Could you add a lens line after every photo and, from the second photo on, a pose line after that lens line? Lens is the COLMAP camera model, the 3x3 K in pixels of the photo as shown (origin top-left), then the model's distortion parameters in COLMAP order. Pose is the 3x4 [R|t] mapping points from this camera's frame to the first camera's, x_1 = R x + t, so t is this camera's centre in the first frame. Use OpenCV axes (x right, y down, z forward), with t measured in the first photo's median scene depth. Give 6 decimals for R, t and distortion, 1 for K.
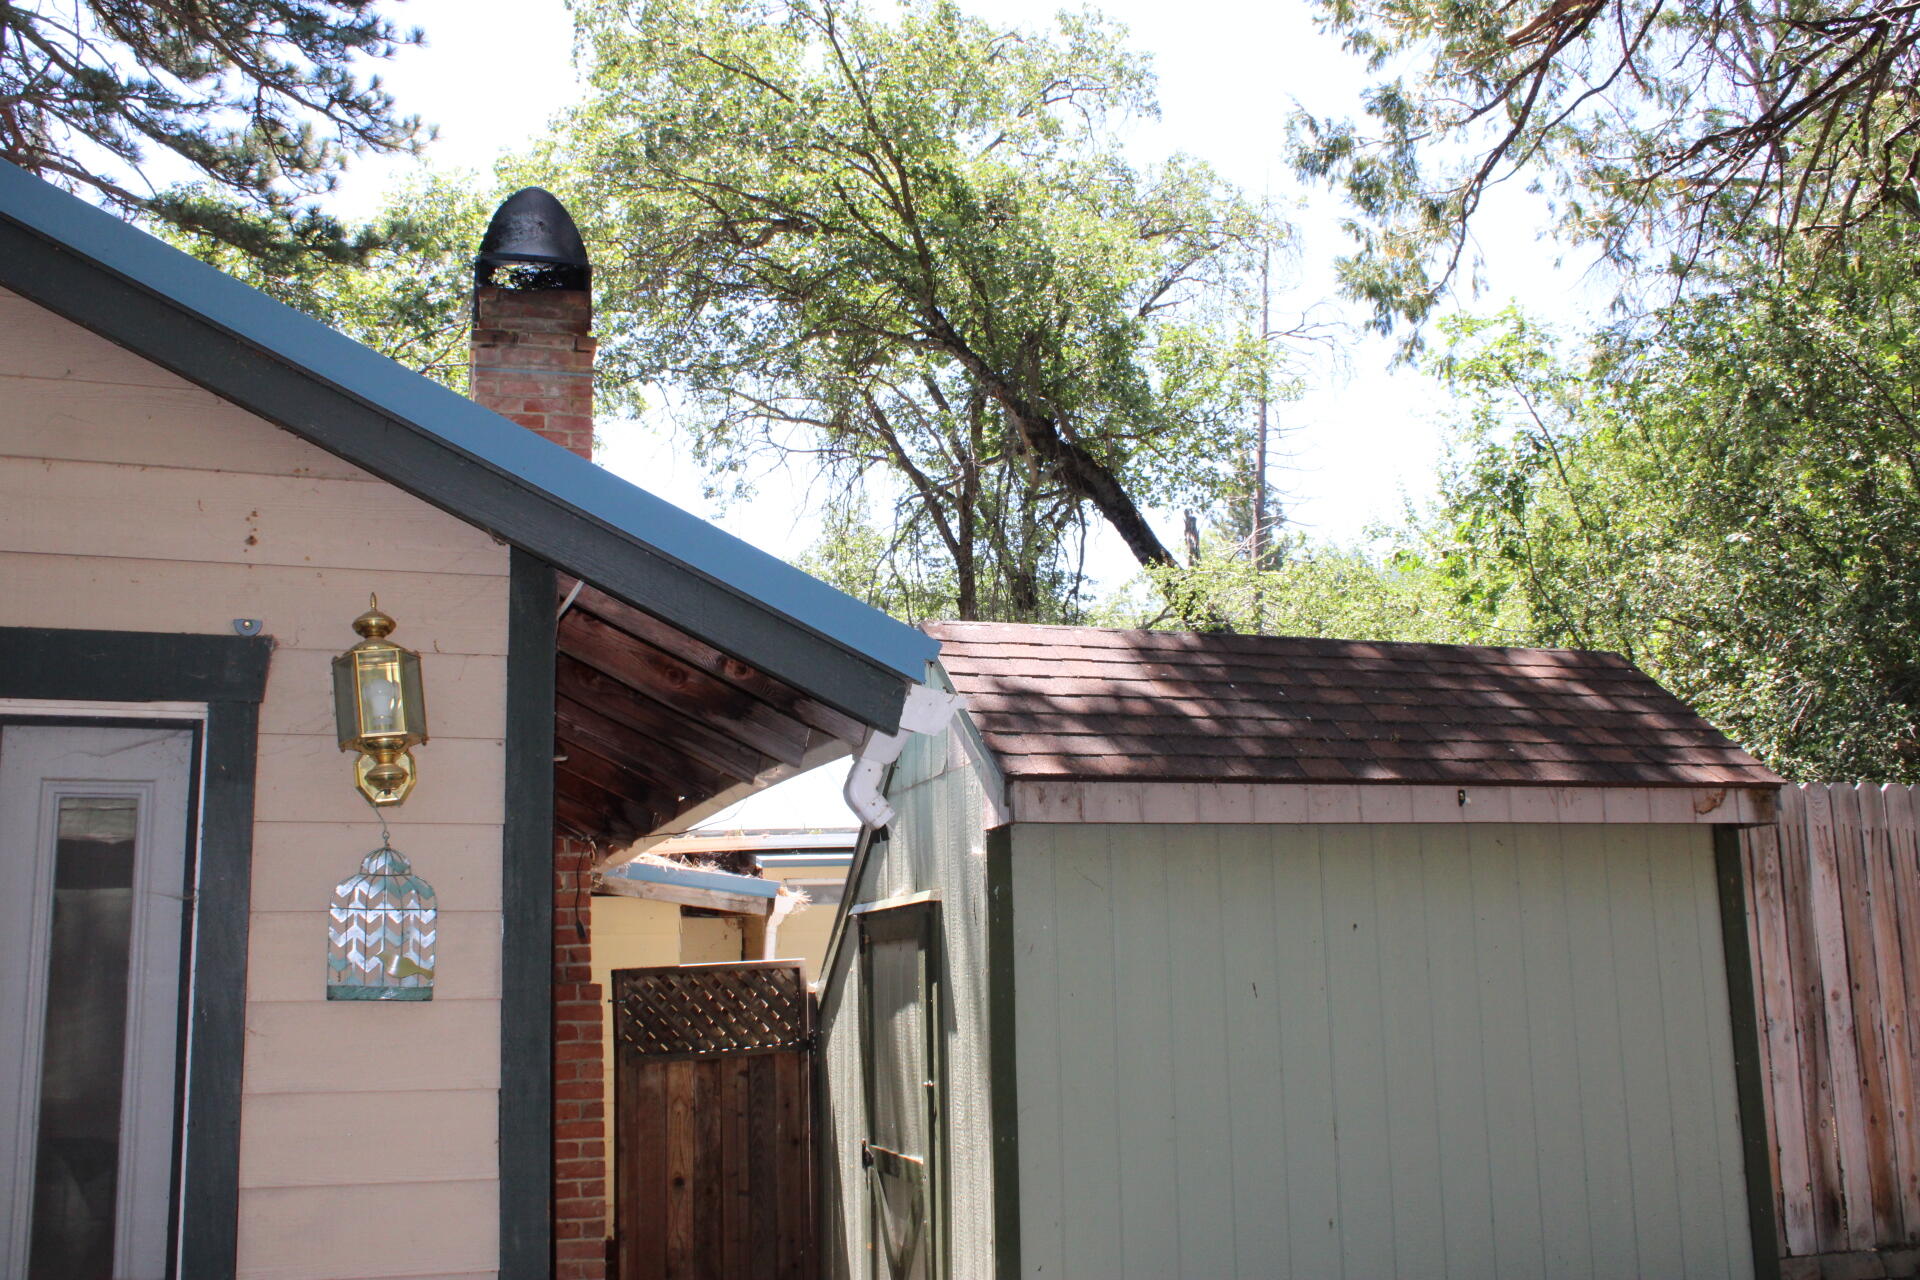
lens RADIAL K [[1733.6, 0, 951.2], [0, 1733.6, 645.4], [0, 0, 1]] dist [-0.167564, 0.165200]
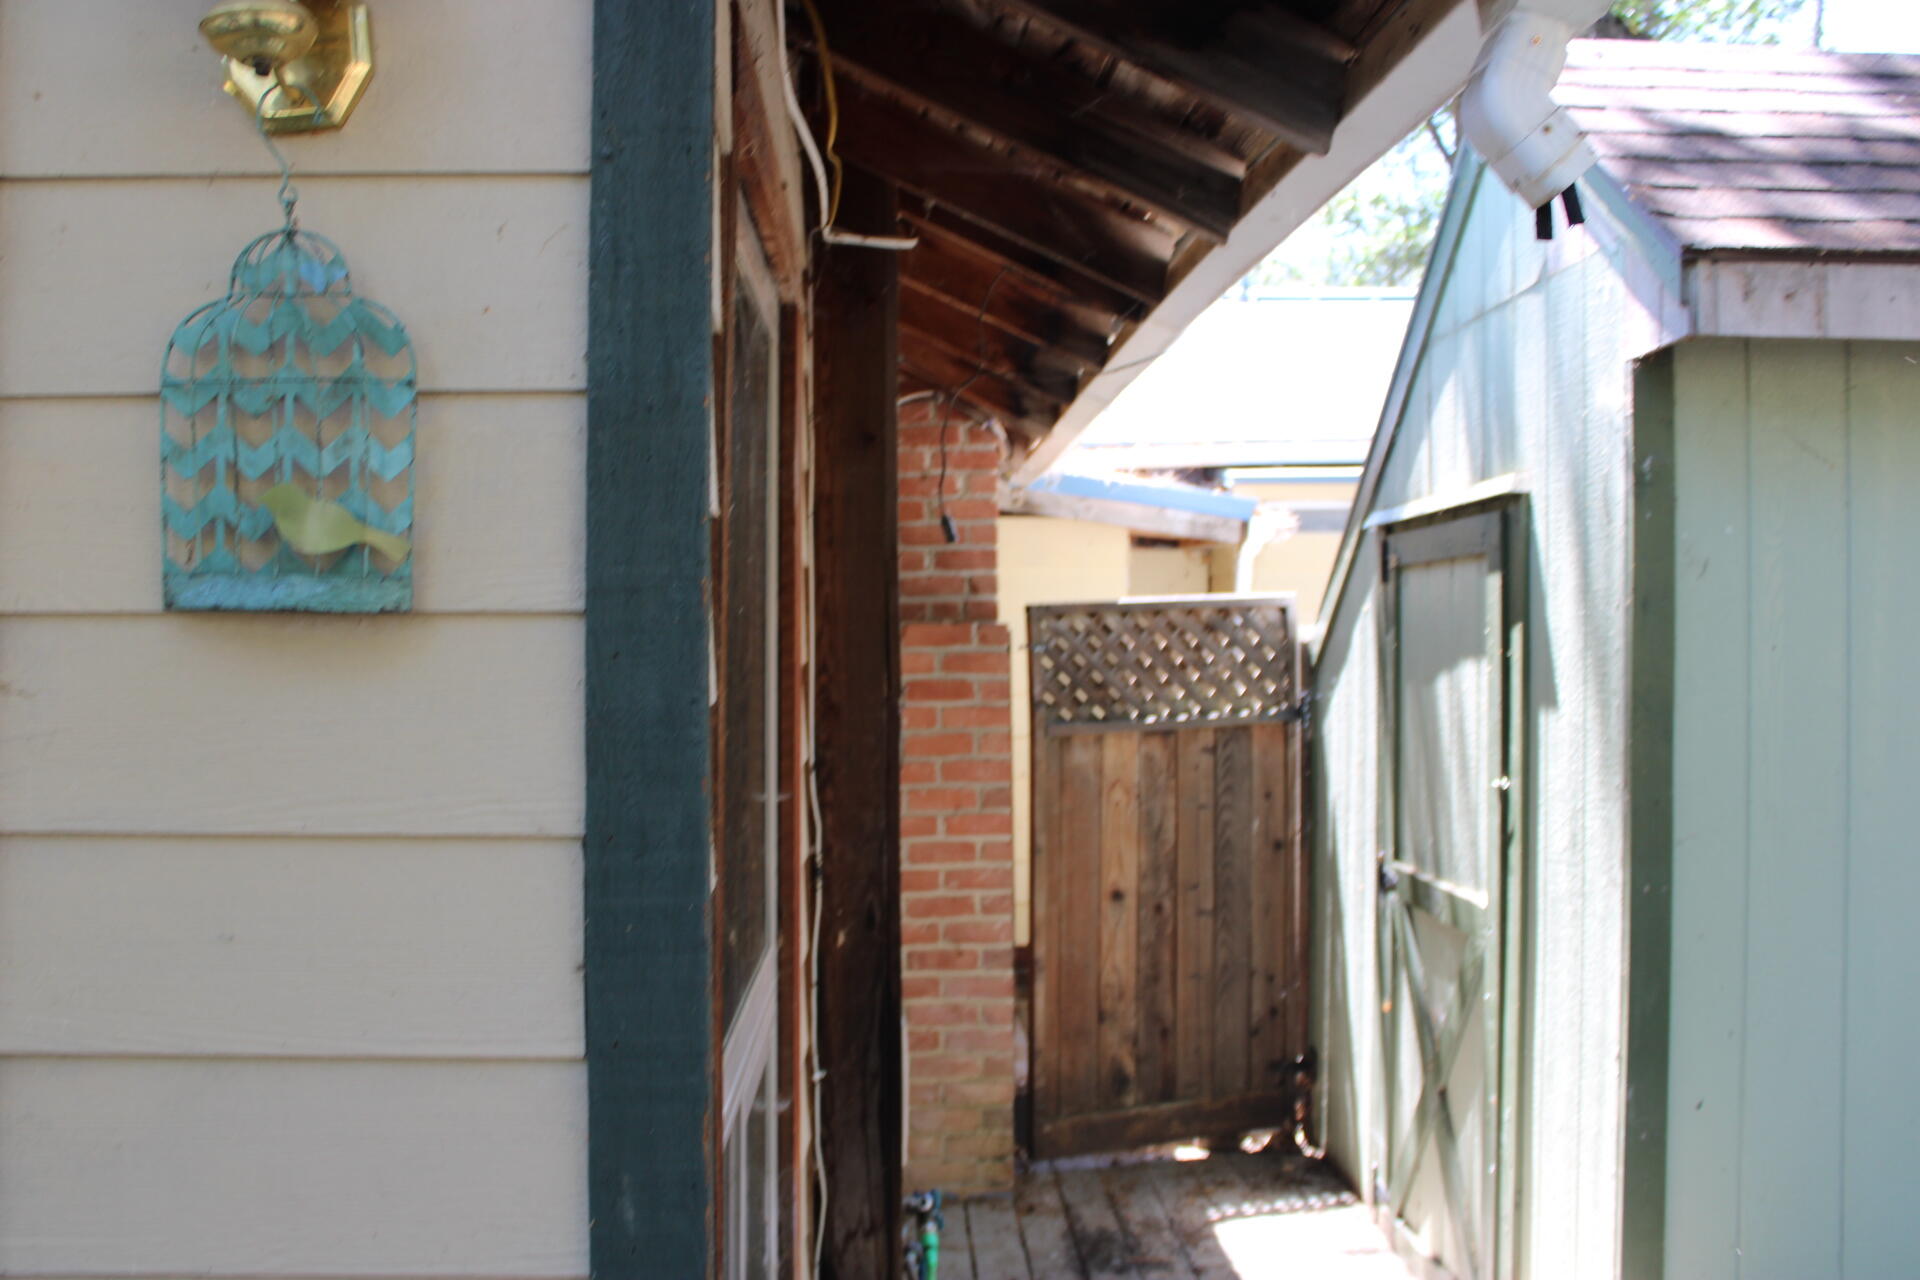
lens RADIAL K [[1733.6, 0, 951.2], [0, 1733.6, 645.4], [0, 0, 1]] dist [-0.167564, 0.165200]
pose [[0.964556, 0.023474, -0.262831, -0.040790], [0.028278, 0.981104, 0.191404, 0.073655], [0.262357, -0.192052, 0.945666, 0.336130]]
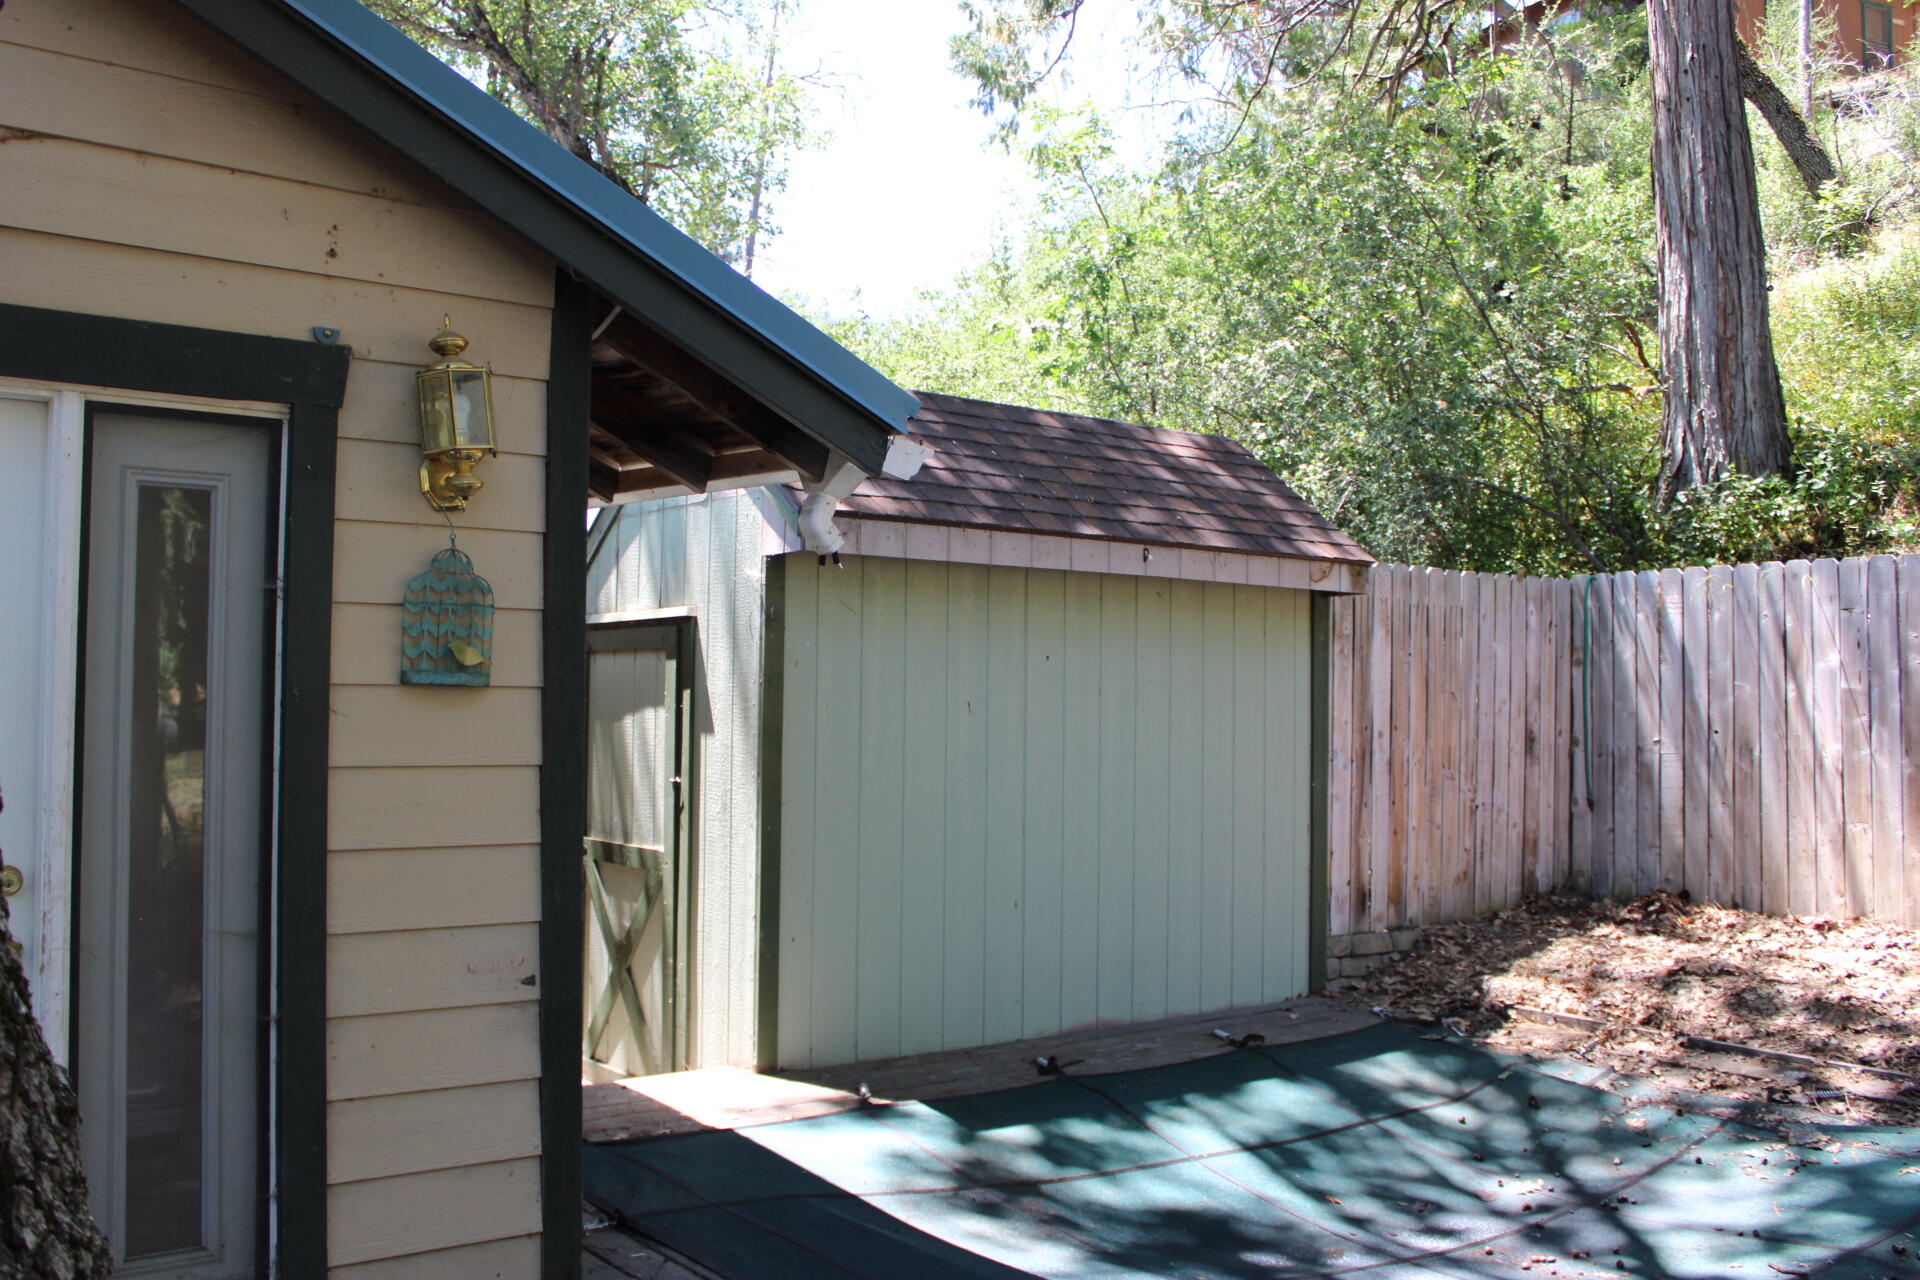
lens RADIAL K [[1733.6, 0, 951.2], [0, 1733.6, 645.4], [0, 0, 1]] dist [-0.167564, 0.165200]
pose [[0.940865, 0.044761, 0.335812, -0.204422], [-0.096451, 0.985604, 0.138859, -0.002280], [-0.324763, -0.163037, 0.931637, -0.076161]]
